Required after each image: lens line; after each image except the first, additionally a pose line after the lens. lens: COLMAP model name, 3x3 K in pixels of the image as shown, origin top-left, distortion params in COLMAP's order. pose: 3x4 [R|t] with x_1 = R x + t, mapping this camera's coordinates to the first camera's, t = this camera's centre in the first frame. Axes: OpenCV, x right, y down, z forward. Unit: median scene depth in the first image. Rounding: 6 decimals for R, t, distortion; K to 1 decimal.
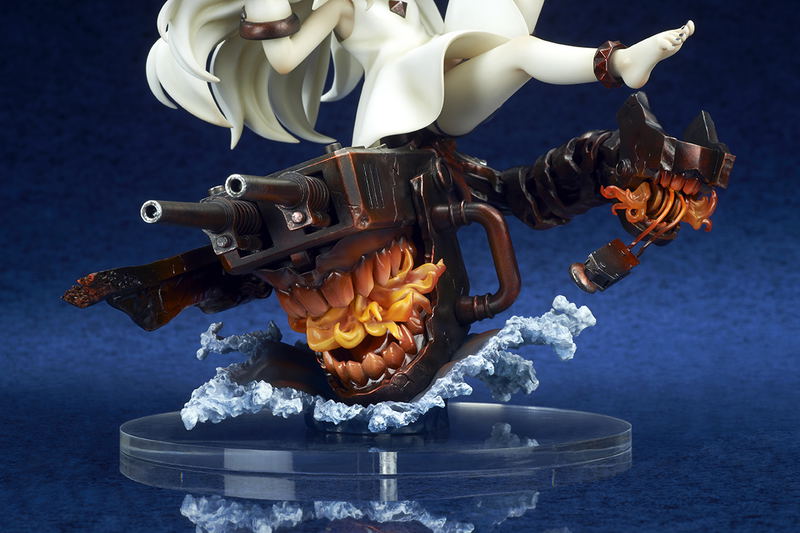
lens RADIAL K [[2269.1, 0, 400.0], [0, 2269.1, 266.5], [0, 0, 1]] dist [0.083156, 0.049528]
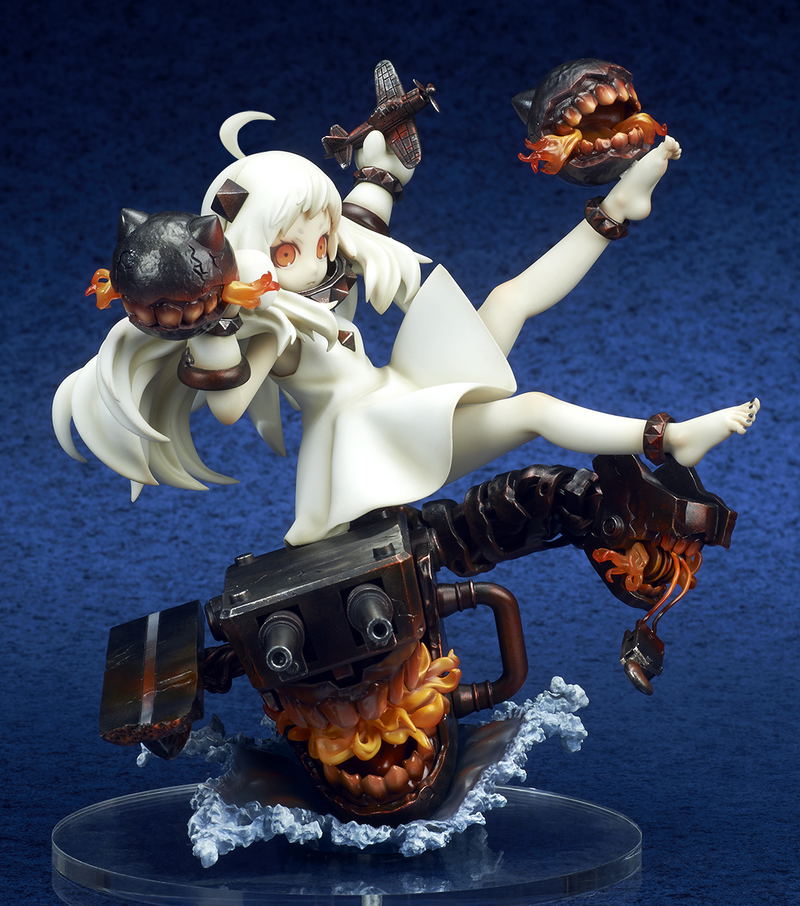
lens RADIAL K [[3894.6, 0, 400.0], [0, 3894.6, 453.0], [0, 0, 1]] dist [0.184288, -3.676867]
pose [[0.934841, -0.033368, 0.353495, -0.539553], [0.004830, 0.996677, 0.081309, -0.204958], [-0.355033, -0.074304, 0.931896, -0.401896]]
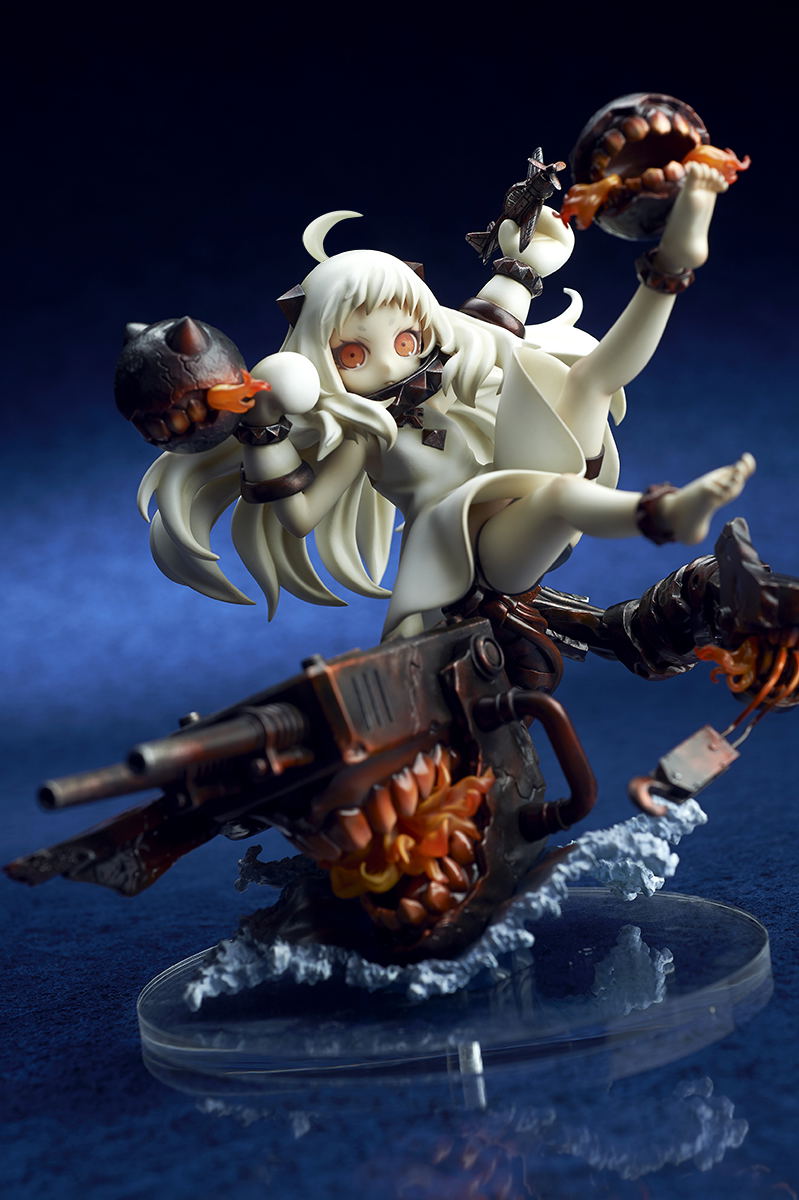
lens RADIAL K [[2250.5, 0, 399.5], [0, 2250.5, 600.0], [0, 0, 1]] dist [0.051074, 0.159169]
pose [[0.974752, -0.095687, -0.201750, 0.153818], [0.106989, 0.993202, 0.045856, -0.102135], [0.195991, -0.066283, 0.978363, 0.230142]]
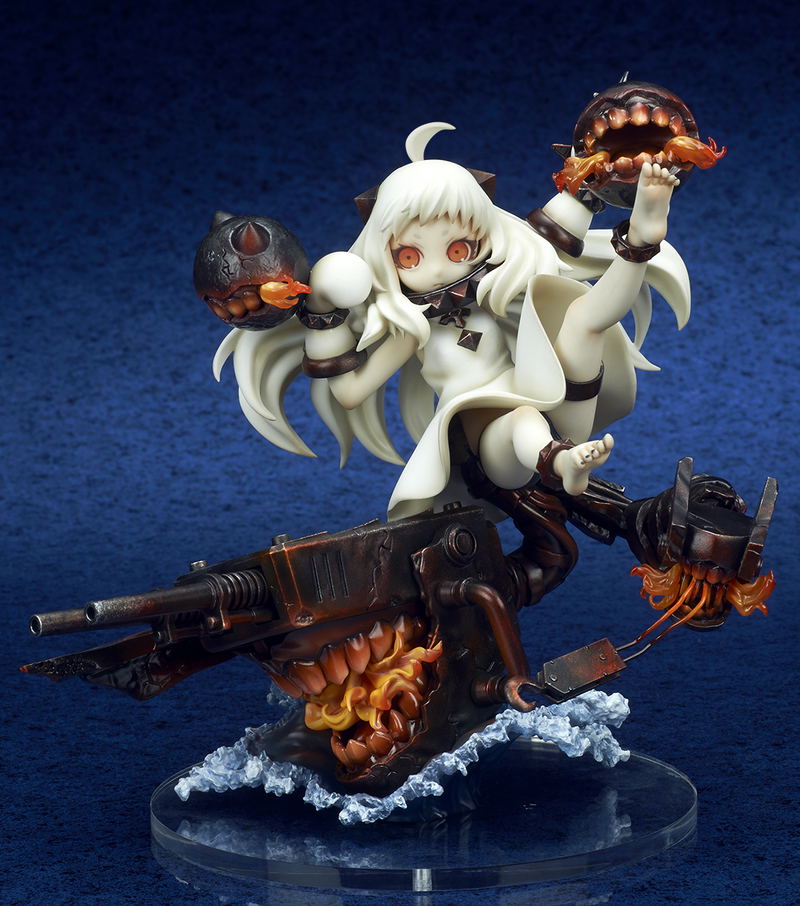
lens RADIAL K [[3562.6, 0, 400.0], [0, 3562.6, 453.0], [0, 0, 1]] dist [0.218634, -2.760584]
pose [[0.882258, 0.059777, -0.466955, 0.692311], [0.003801, 0.990969, 0.134040, -0.280107], [0.470750, -0.120033, 0.874063, -0.283523]]
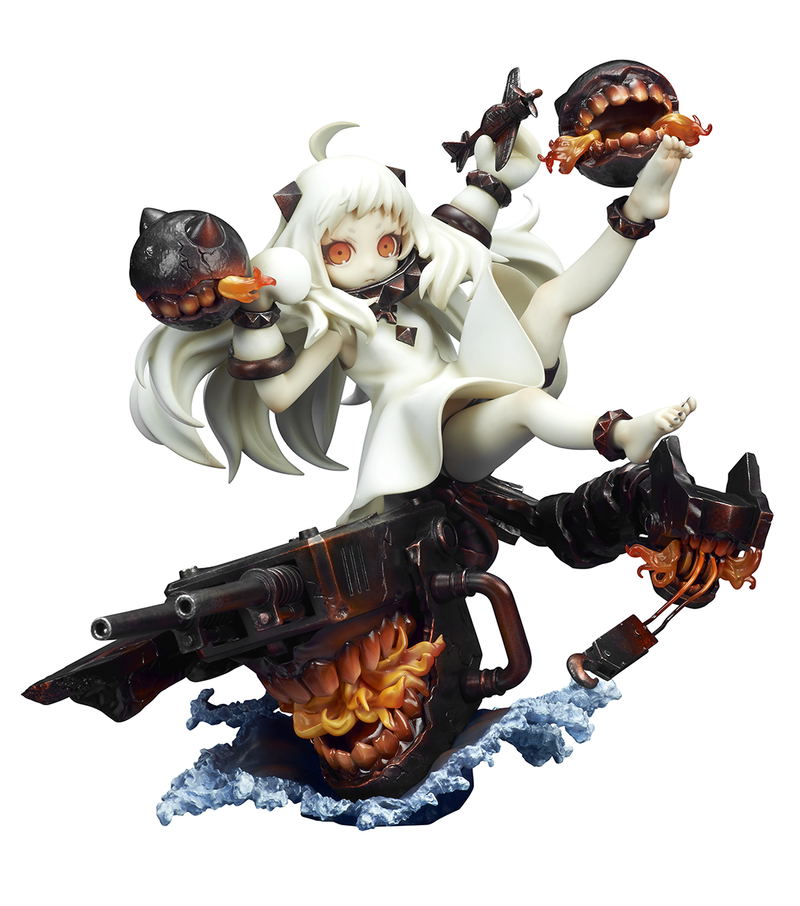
lens RADIAL K [[3562.6, 0, 400.0], [0, 3562.6, 453.0], [0, 0, 1]] dist [0.218634, -2.760584]
pose [[0.994754, -0.004353, -0.102204, 0.150114], [0.011775, 0.997325, 0.072135, -0.181464], [0.101616, -0.072960, 0.992145, -0.418986]]
